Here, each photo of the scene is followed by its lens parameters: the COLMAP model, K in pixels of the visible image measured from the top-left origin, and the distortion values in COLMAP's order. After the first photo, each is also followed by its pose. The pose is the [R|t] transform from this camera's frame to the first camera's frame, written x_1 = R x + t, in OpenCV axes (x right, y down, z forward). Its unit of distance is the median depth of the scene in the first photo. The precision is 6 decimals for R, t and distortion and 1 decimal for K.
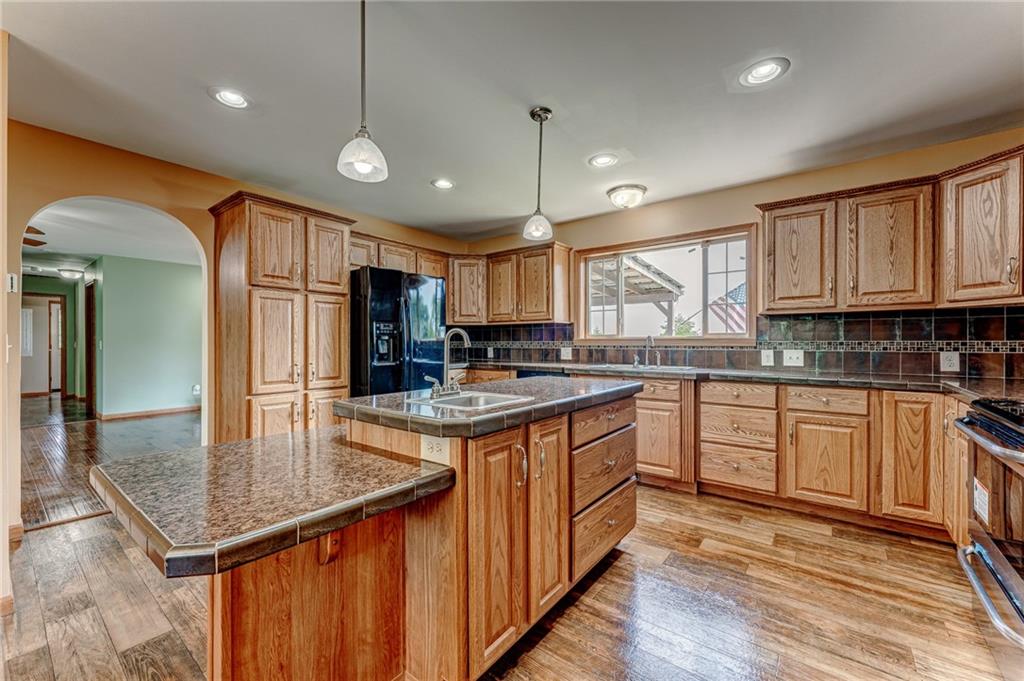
lens RADIAL K [[408.9, 0, 511.4], [0, 408.9, 341.5], [0, 0, 1]] dist [0.000952, -0.000444]
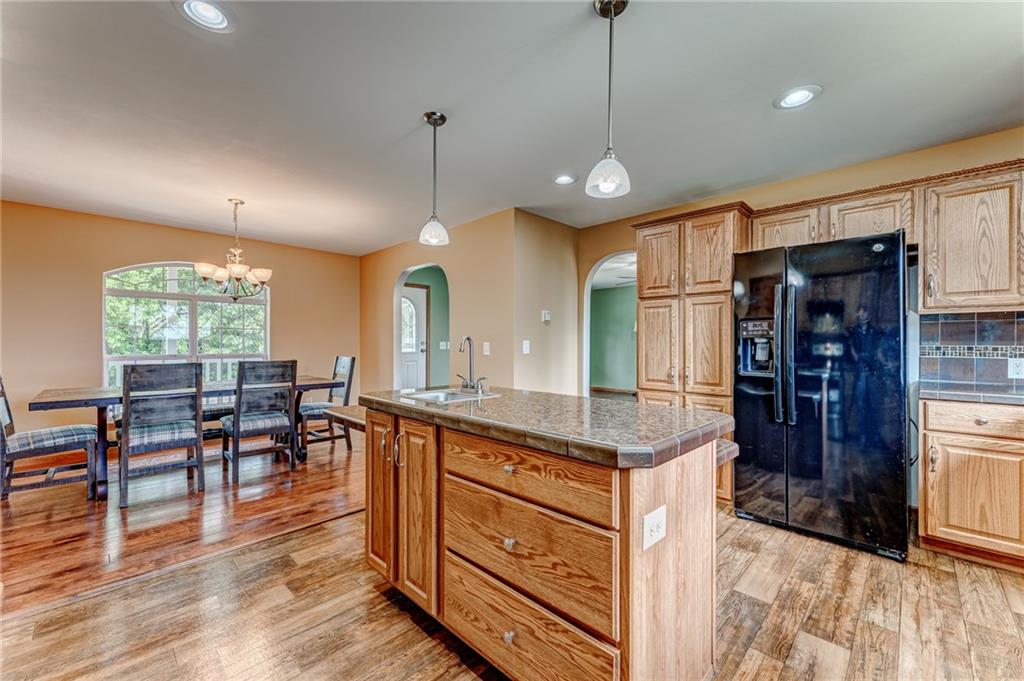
lens RADIAL K [[408.9, 0, 510.3], [0, 408.9, 342.8], [0, 0, 1]] dist [0.000952, -0.000444]
pose [[-0.125051, 0.002025, -0.992148, 0.564469], [0.001339, 0.999997, 0.001873, -0.007793], [0.992149, -0.001094, -0.125053, 0.699957]]
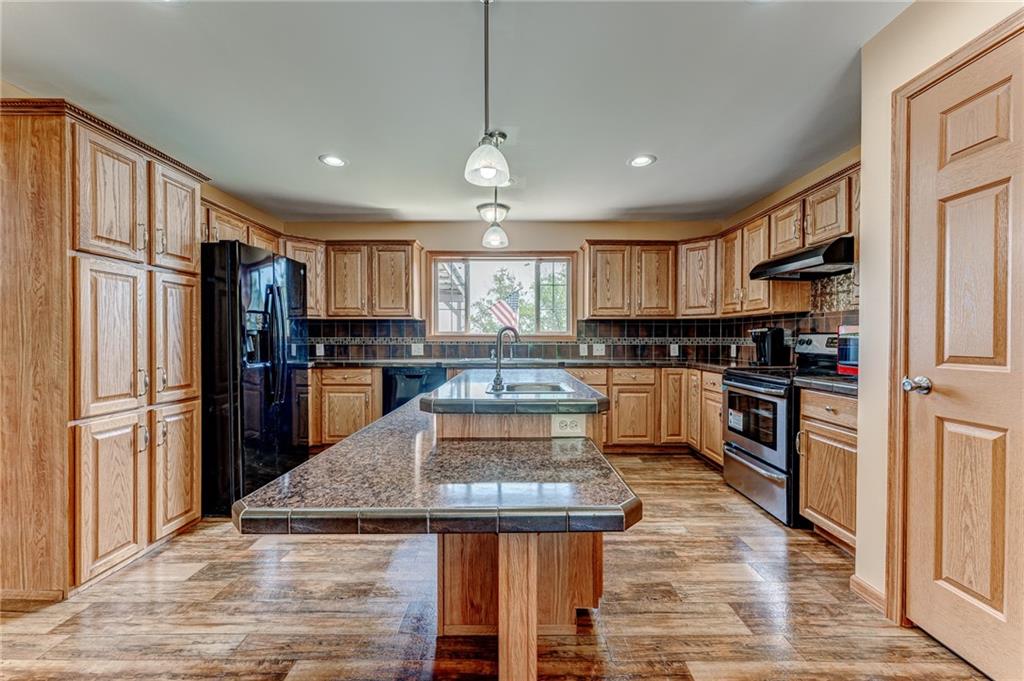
lens RADIAL K [[408.9, 0, 511.9], [0, 408.9, 341.5], [0, 0, 1]] dist [0.000952, -0.000444]
pose [[0.789340, -0.003474, 0.613946, -0.445290], [-0.002515, 0.999957, 0.008892, -0.000192], [-0.613951, -0.008562, 0.789298, 0.058282]]
